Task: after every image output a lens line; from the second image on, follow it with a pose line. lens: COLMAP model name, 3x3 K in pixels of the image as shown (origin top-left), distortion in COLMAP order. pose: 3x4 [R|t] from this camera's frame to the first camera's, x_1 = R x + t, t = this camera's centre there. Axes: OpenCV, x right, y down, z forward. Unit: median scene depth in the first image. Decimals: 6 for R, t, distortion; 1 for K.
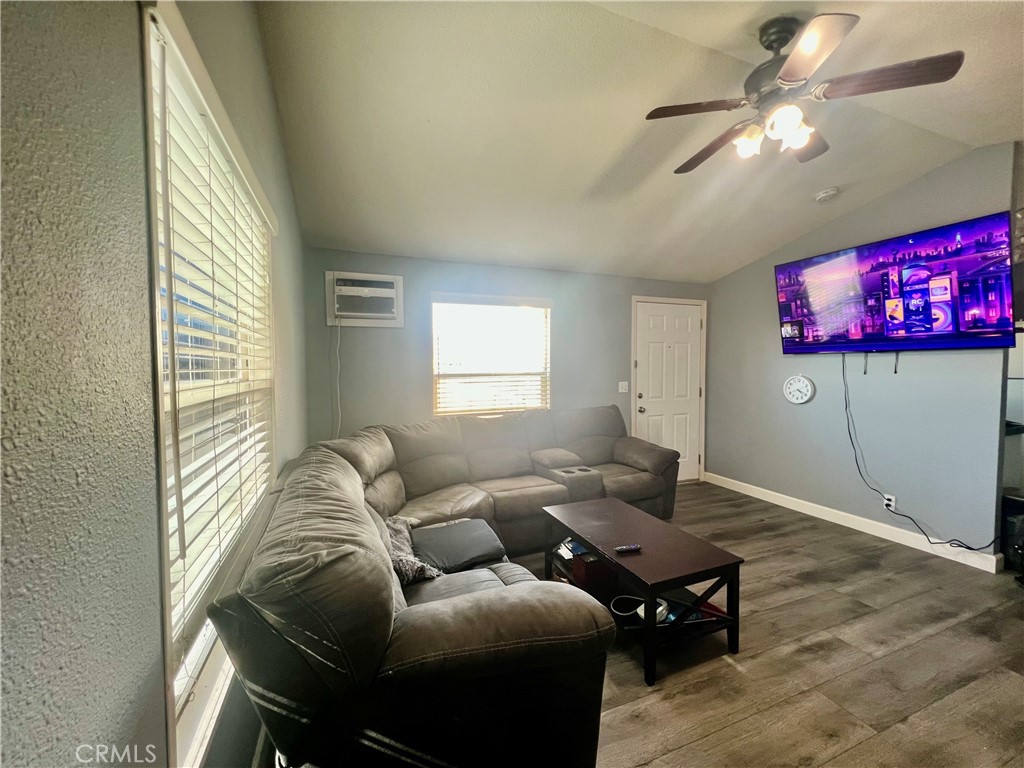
lens RADIAL K [[410.5, 0, 508.7], [0, 410.5, 383.7], [0, 0, 1]] dist [-0.002447, -0.000680]
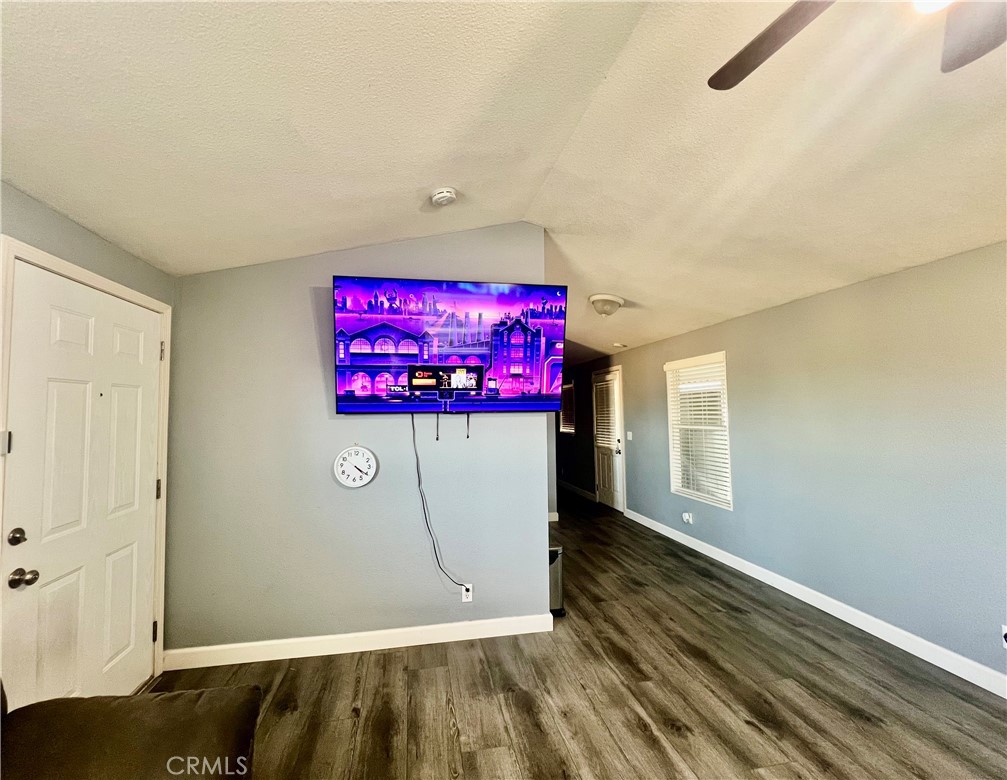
lens RADIAL K [[417.0, 0, 490.4], [0, 417.0, 387.6], [0, 0, 1]] dist [-0.000813, -0.000250]
pose [[0.189352, 0.054577, 0.980391, 0.065216], [0.042619, 0.997056, -0.063736, -0.066534], [-0.980984, 0.053852, 0.186469, 0.679859]]
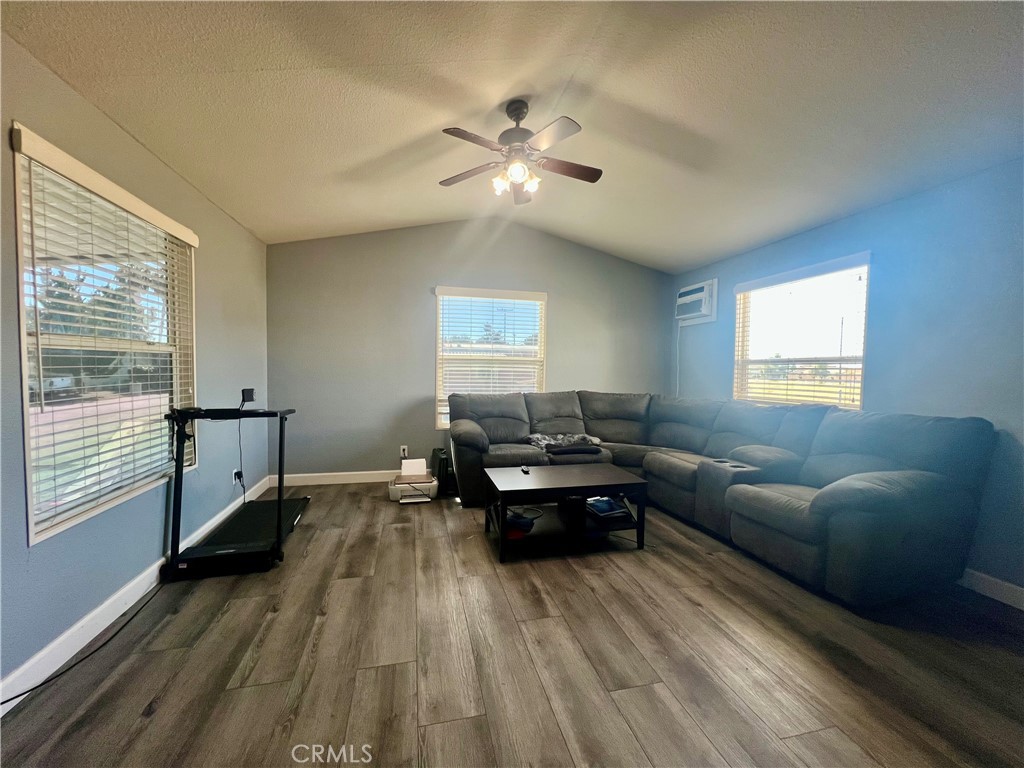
lens RADIAL K [[410.5, 0, 508.7], [0, 410.5, 383.7], [0, 0, 1]] dist [-0.002447, -0.000680]
pose [[-0.145293, 0.044588, -0.988383, 0.982201], [-0.045902, 0.997605, 0.051751, 0.010597], [0.988323, 0.052887, -0.142898, 0.565628]]
